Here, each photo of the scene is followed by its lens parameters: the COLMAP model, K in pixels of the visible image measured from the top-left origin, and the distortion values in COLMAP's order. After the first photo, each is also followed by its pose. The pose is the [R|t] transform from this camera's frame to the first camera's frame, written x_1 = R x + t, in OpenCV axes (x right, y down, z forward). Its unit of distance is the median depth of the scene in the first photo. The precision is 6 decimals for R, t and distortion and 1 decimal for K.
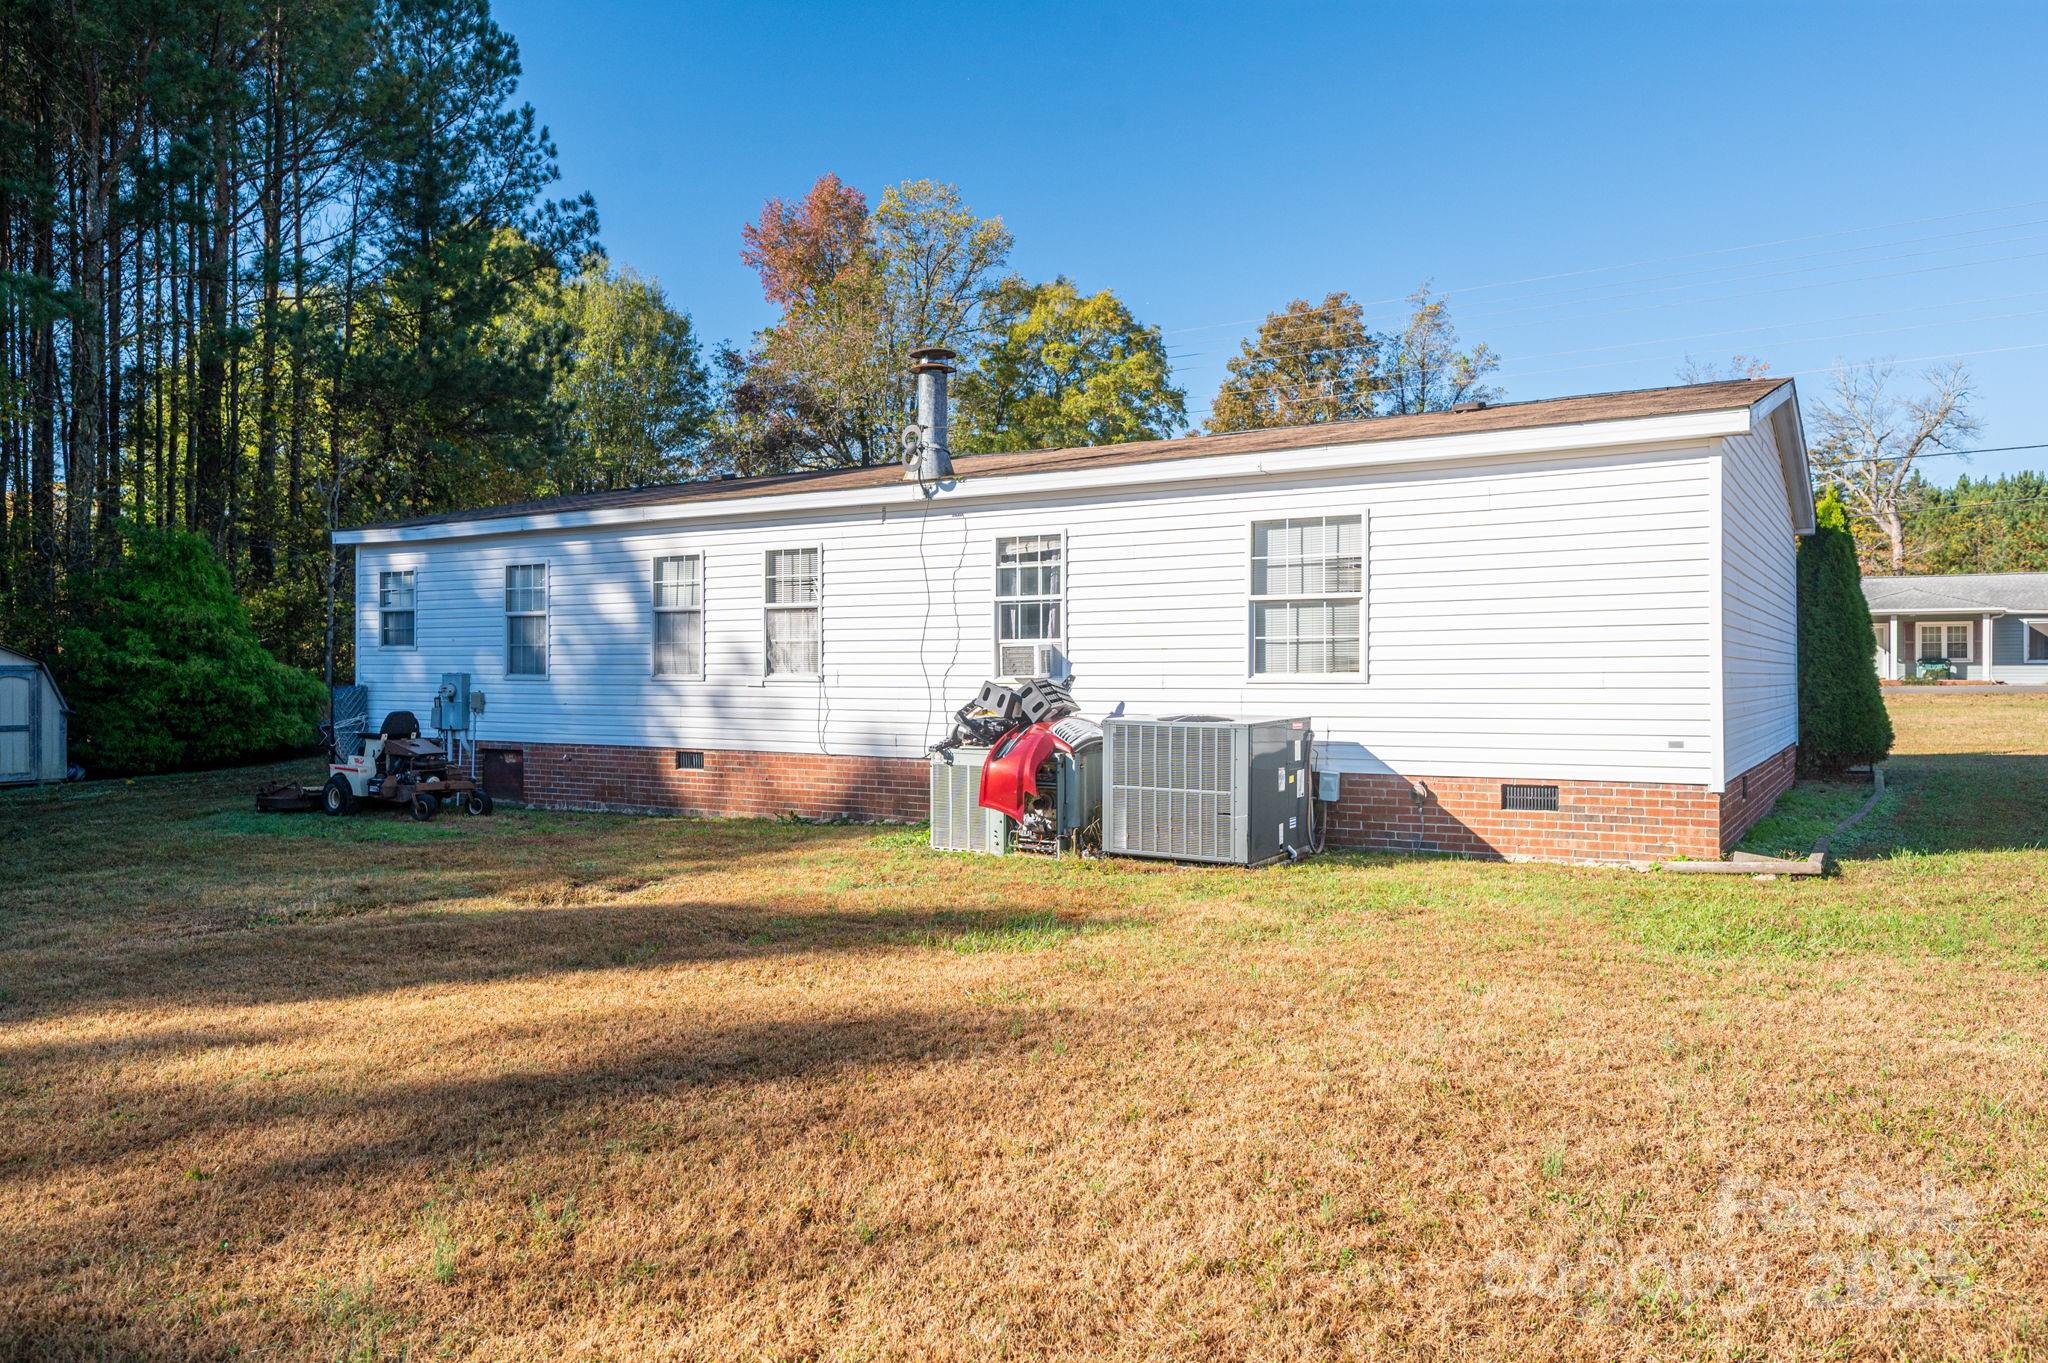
lens RADIAL K [[1410.9, 0, 1024.0], [0, 1410.9, 681.5], [0, 0, 1]] dist [-0.006365, -0.000573]
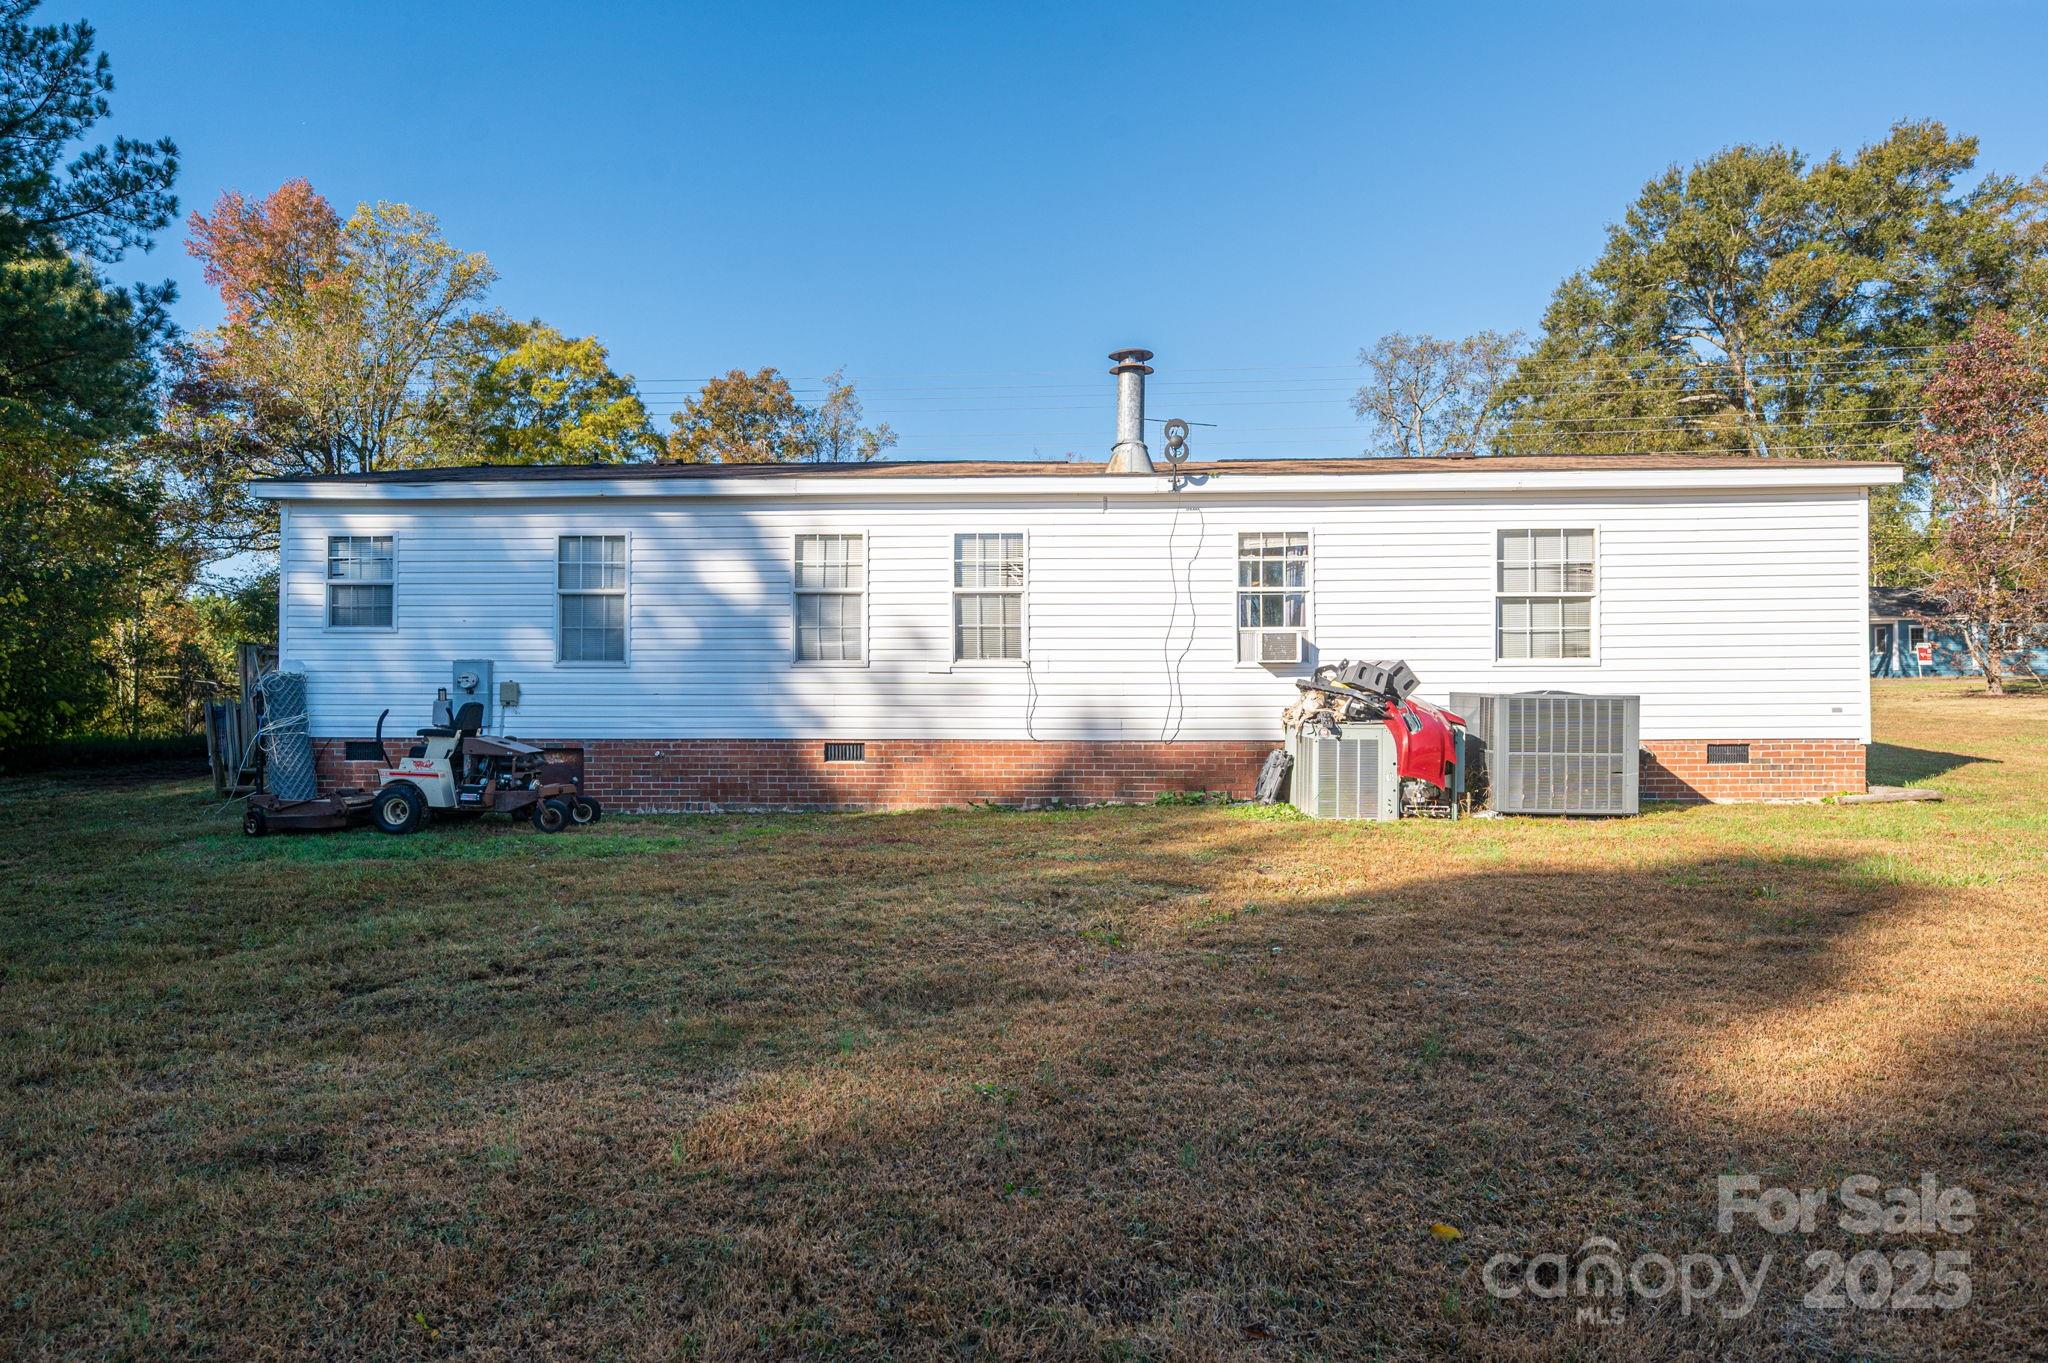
lens RADIAL K [[1178.0, 0, 1024.0], [0, 1178.0, 681.5], [0, 0, 1]] dist [-0.003704, -0.000132]
pose [[0.877308, 0.003842, 0.479912, -0.512044], [0.003067, 0.999903, -0.013611, 0.020140], [-0.479918, 0.013413, 0.877211, 0.253514]]
